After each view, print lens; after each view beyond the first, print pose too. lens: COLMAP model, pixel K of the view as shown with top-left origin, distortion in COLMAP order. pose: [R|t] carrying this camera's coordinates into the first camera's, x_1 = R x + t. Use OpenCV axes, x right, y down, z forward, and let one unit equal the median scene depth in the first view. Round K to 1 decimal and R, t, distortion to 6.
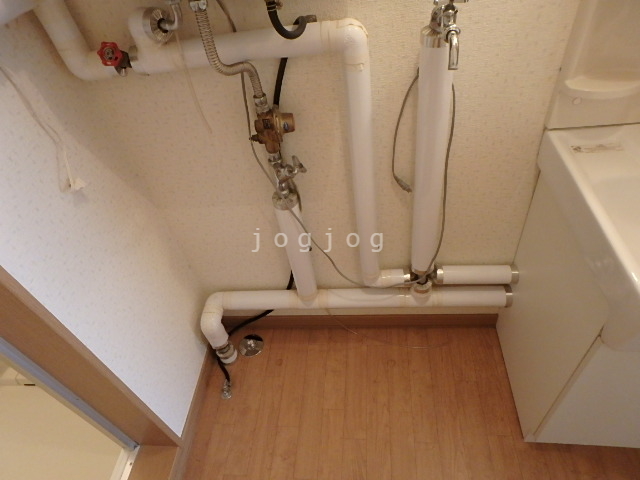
lens RADIAL K [[399.1, 0, 320.0], [0, 399.1, 240.0], [0, 0, 1]] dist [-0.026346, 0.025382]
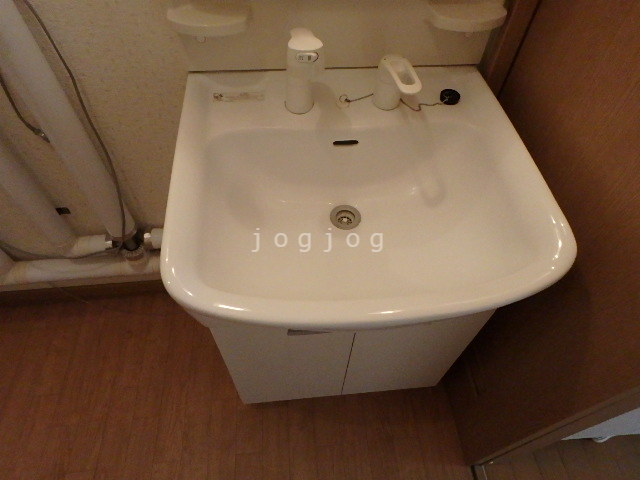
lens RADIAL K [[399.1, 0, 320.0], [0, 399.1, 240.0], [0, 0, 1]] dist [-0.026346, 0.025382]
pose [[0.969626, -0.053969, 0.238564, 0.442769], [0.021075, 0.990161, 0.138337, -0.024988], [-0.243683, -0.129108, 0.961223, 0.050026]]
